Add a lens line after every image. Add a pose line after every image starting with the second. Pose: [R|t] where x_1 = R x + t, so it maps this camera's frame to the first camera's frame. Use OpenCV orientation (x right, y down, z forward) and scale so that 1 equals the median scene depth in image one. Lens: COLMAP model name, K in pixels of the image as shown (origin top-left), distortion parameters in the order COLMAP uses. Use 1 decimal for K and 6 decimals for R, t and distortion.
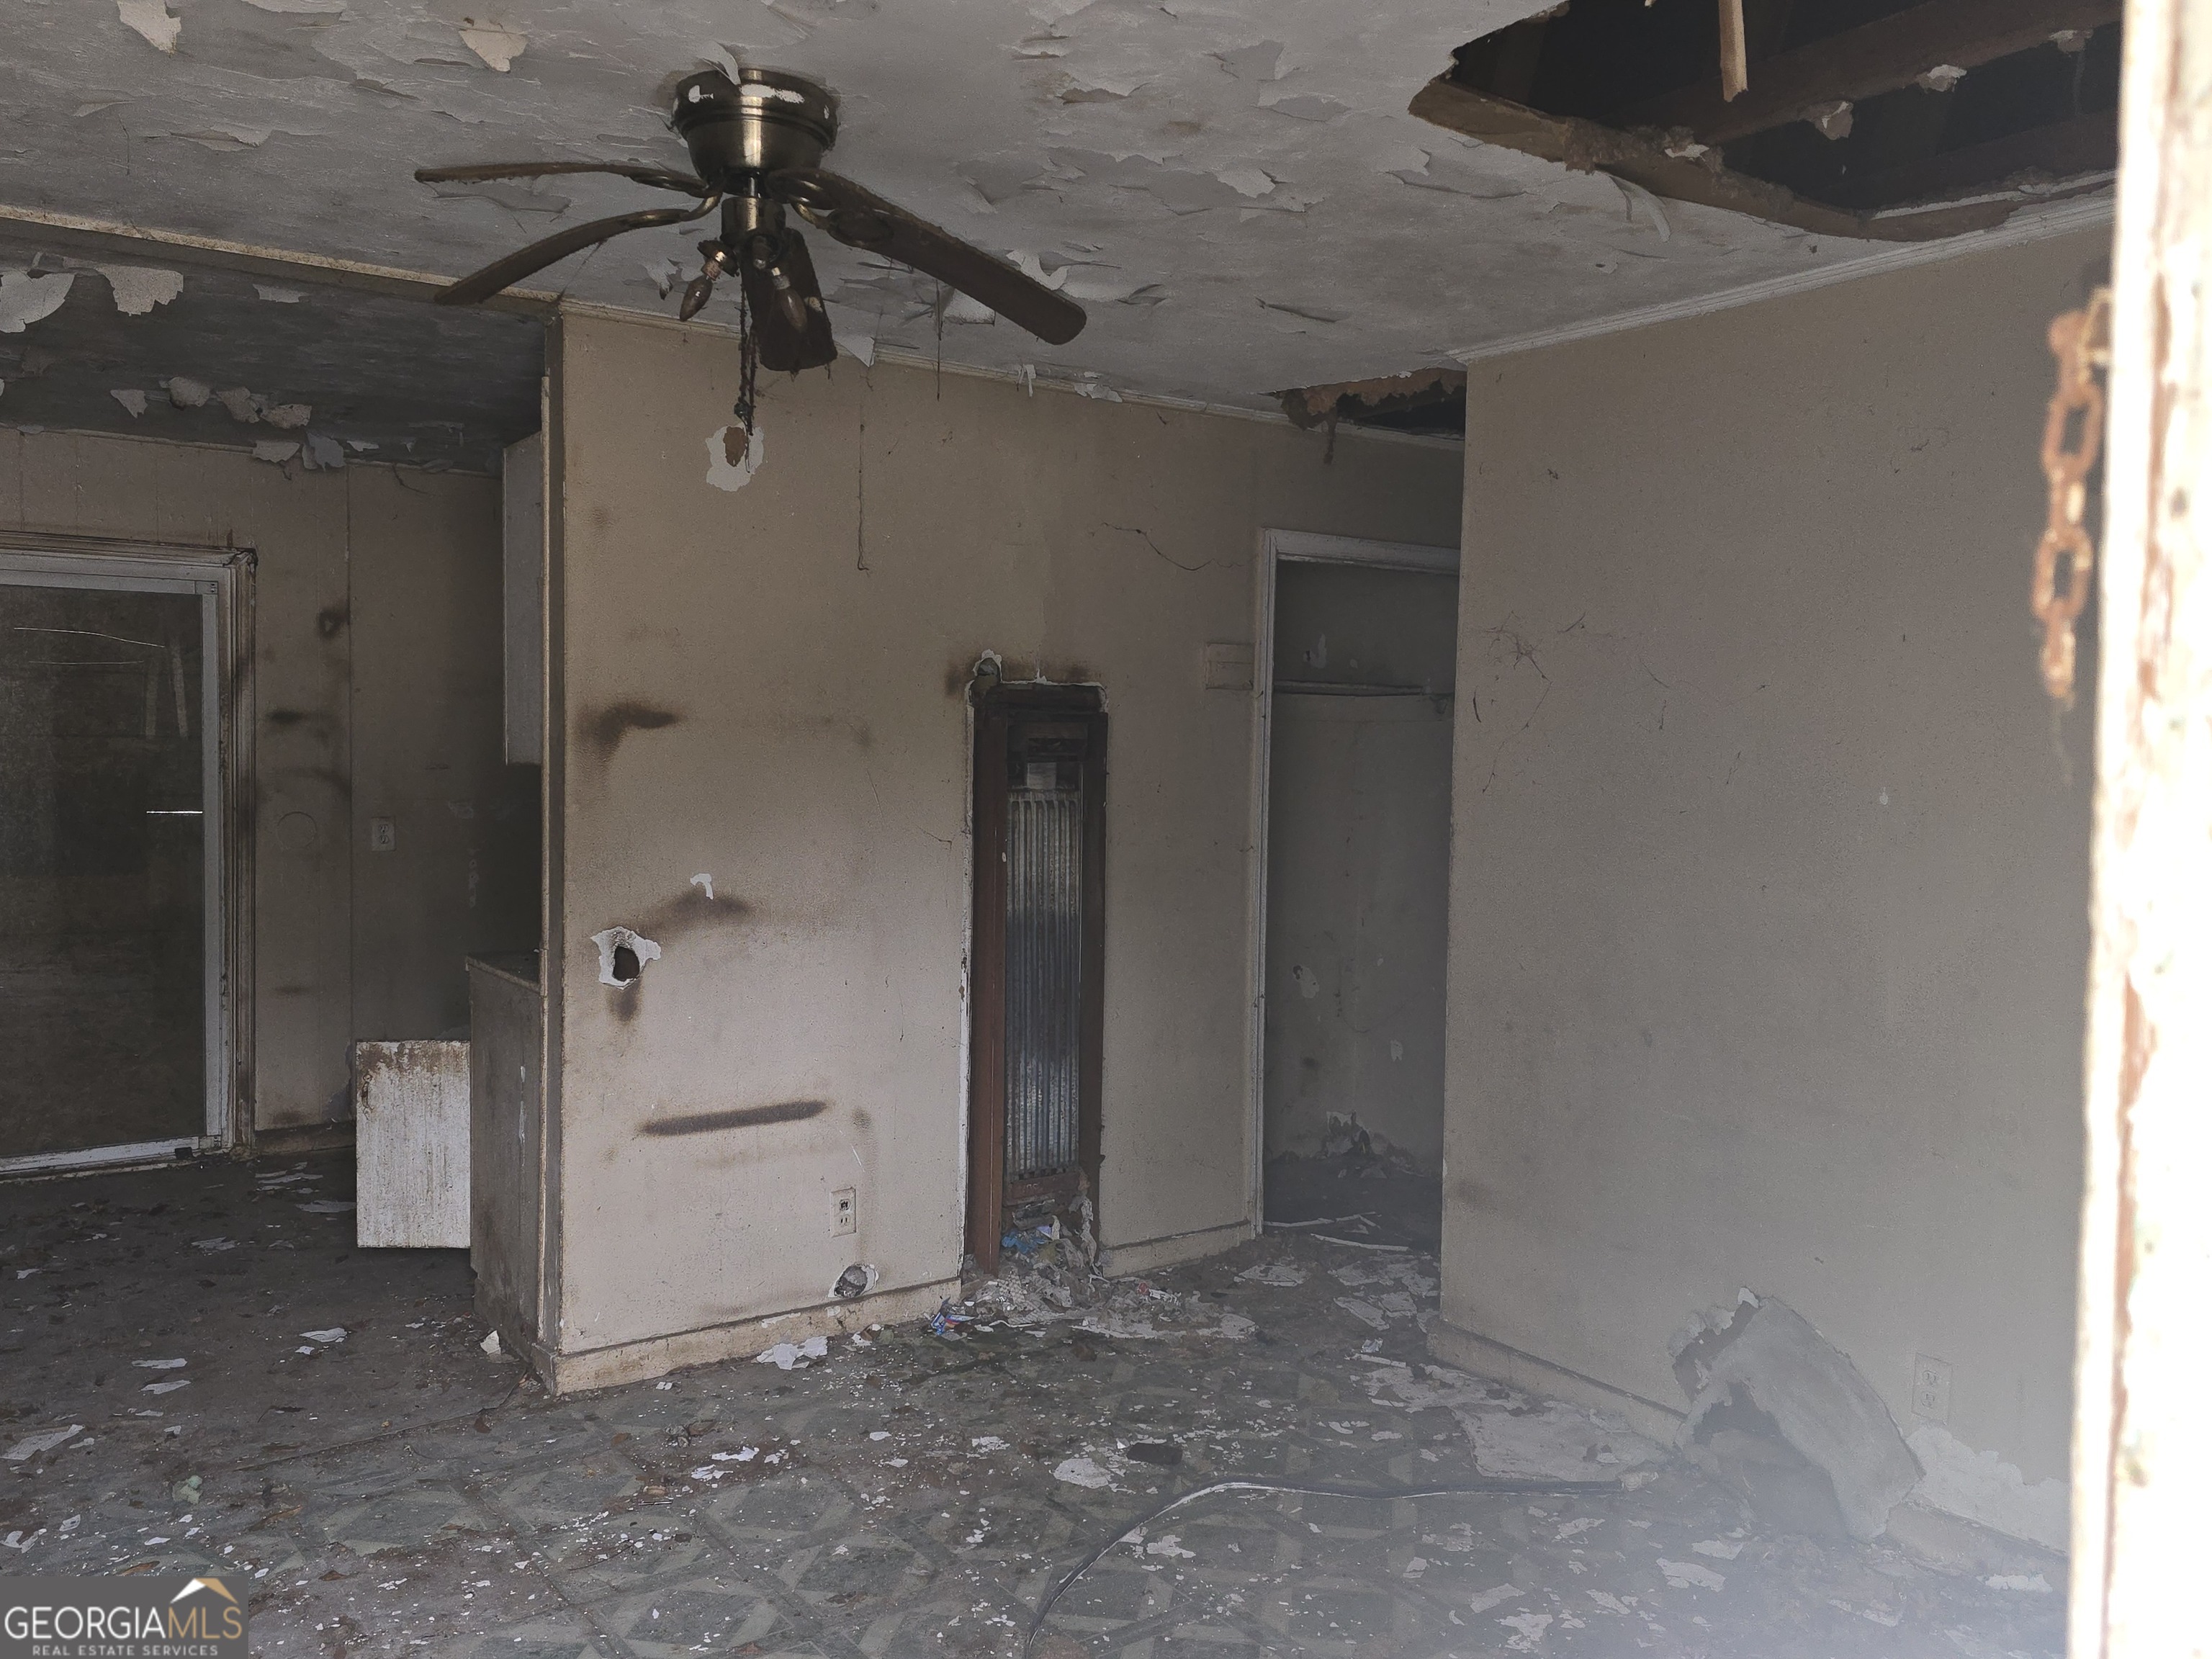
lens RADIAL K [[1740.8, 0, 1109.3], [0, 1740.8, 838.7], [0, 0, 1]] dist [0.070277, -0.071561]
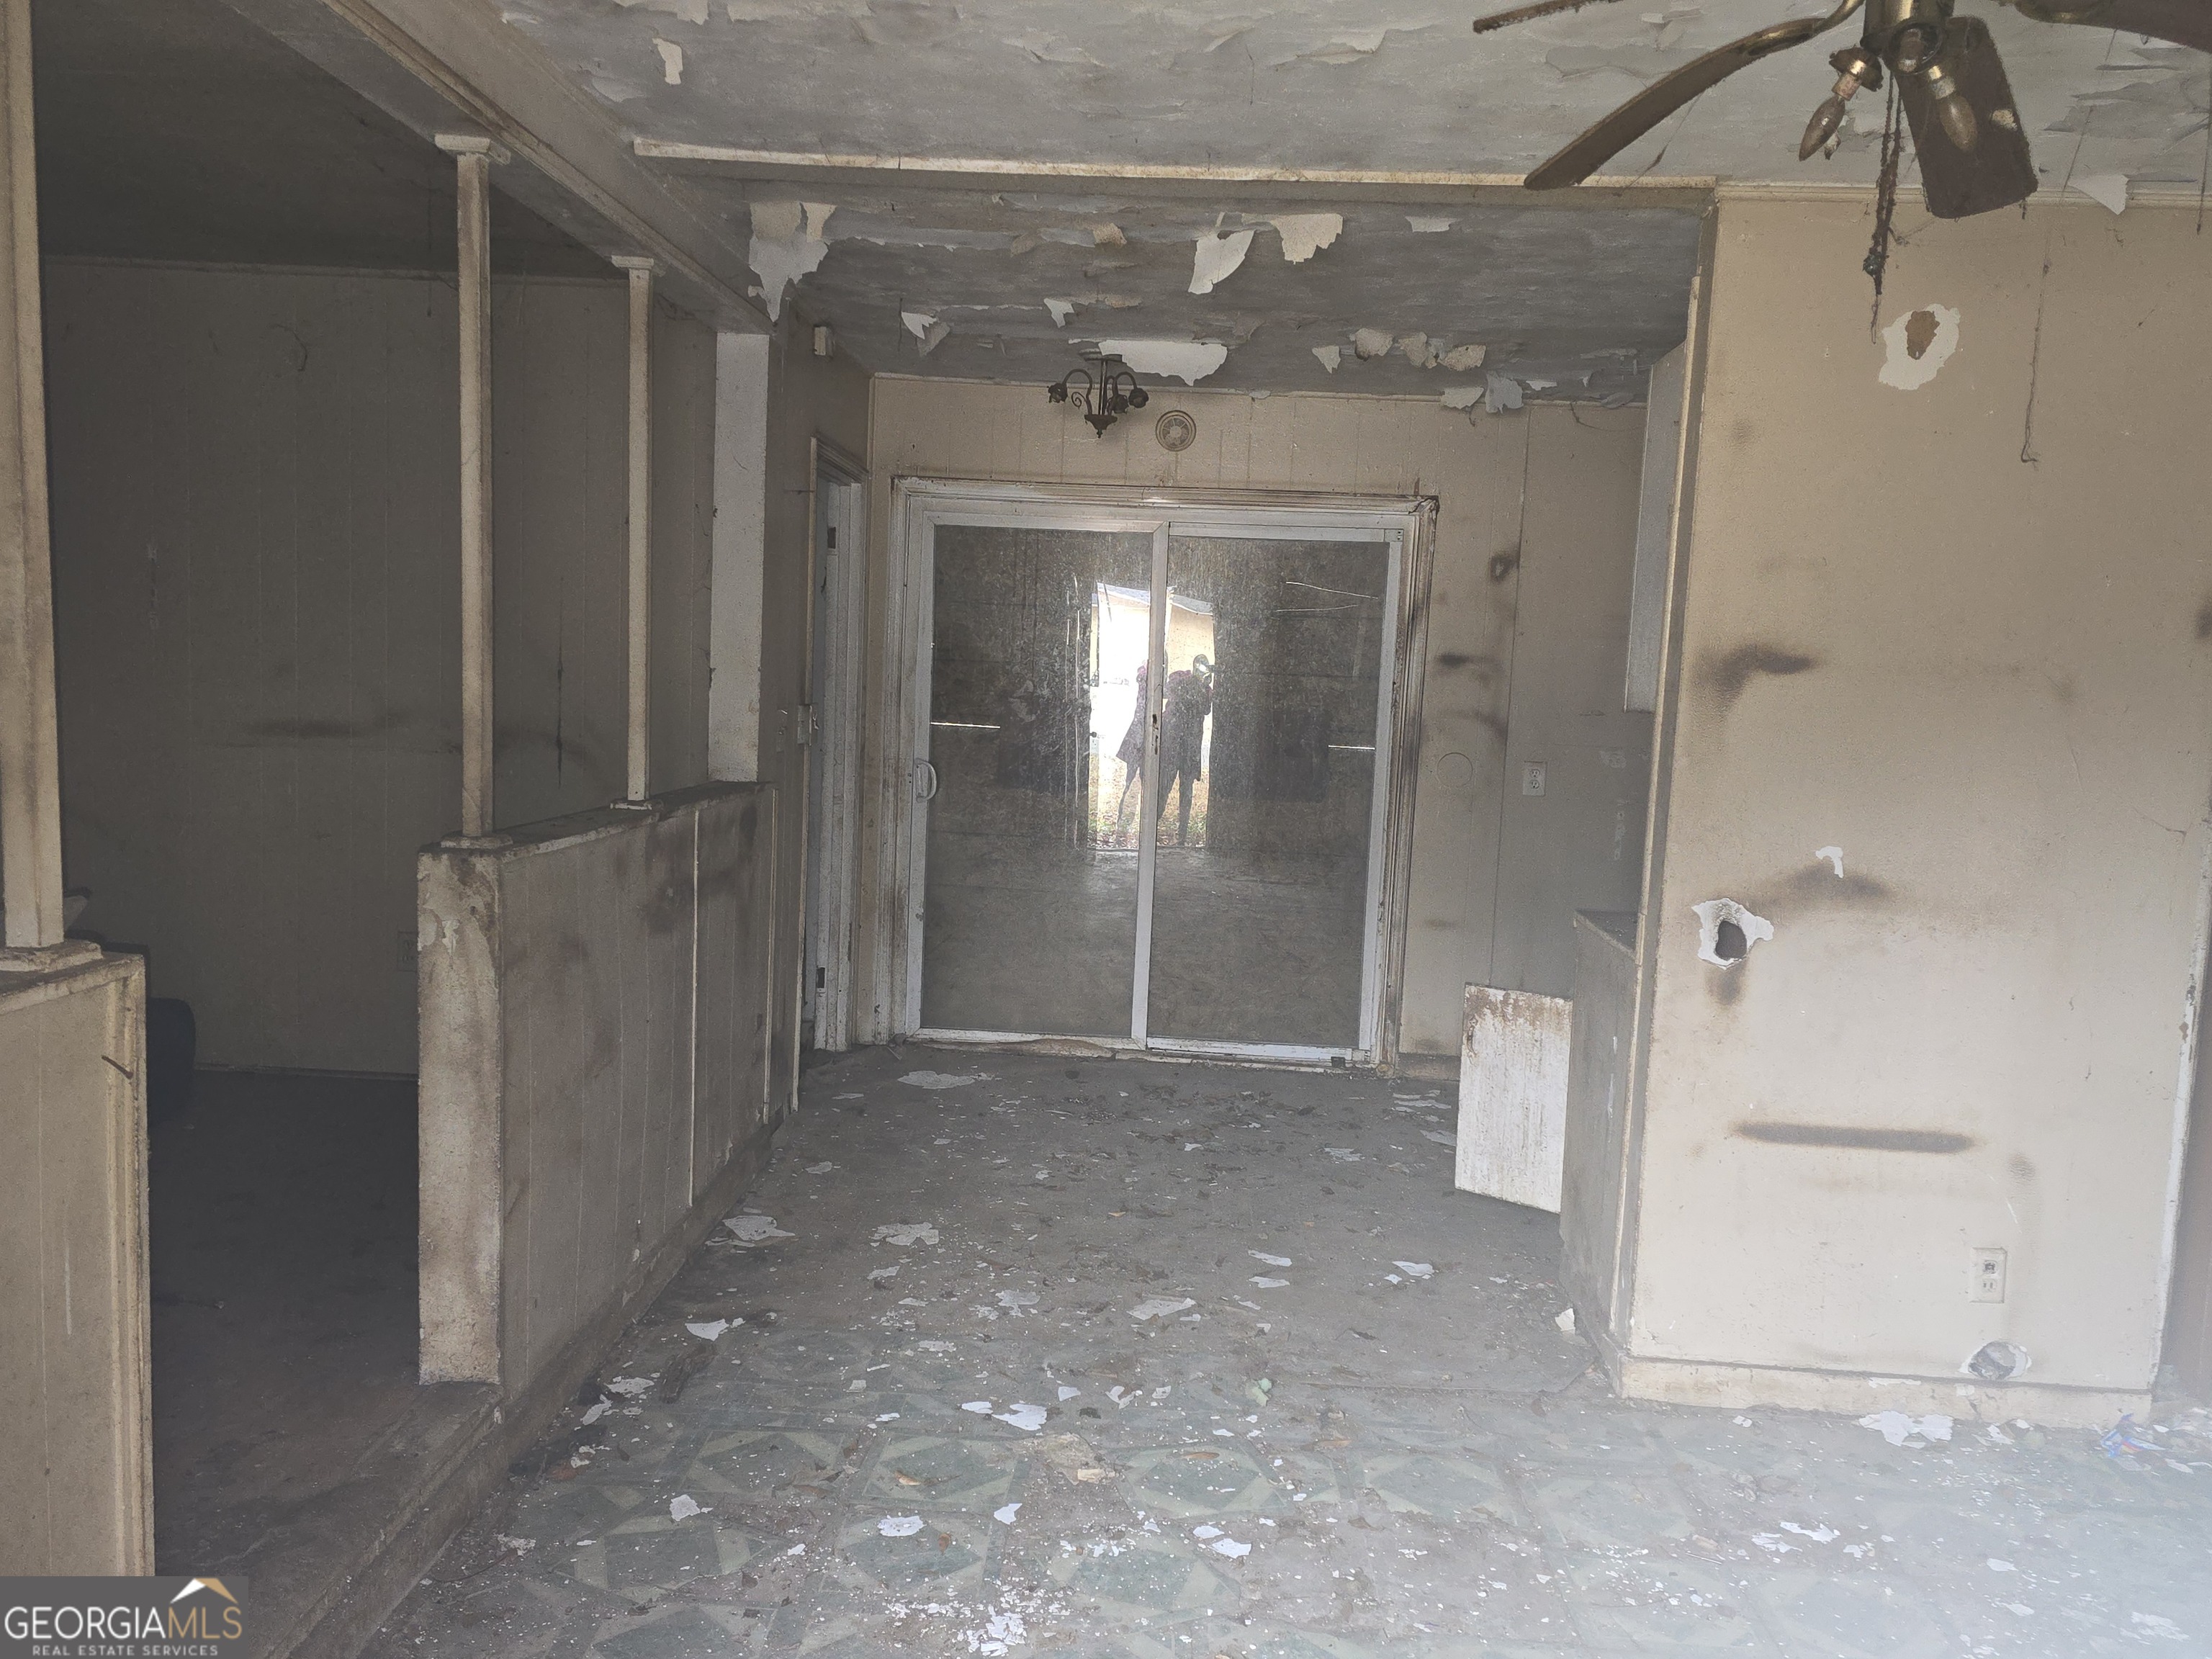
lens RADIAL K [[1740.8, 0, 1109.3], [0, 1740.8, 838.7], [0, 0, 1]] dist [0.070277, -0.071561]
pose [[0.782868, 0.082664, -0.616672, 0.019869], [-0.065915, 0.996576, 0.049910, -0.003474], [0.618687, 0.001575, 0.785636, 0.108469]]
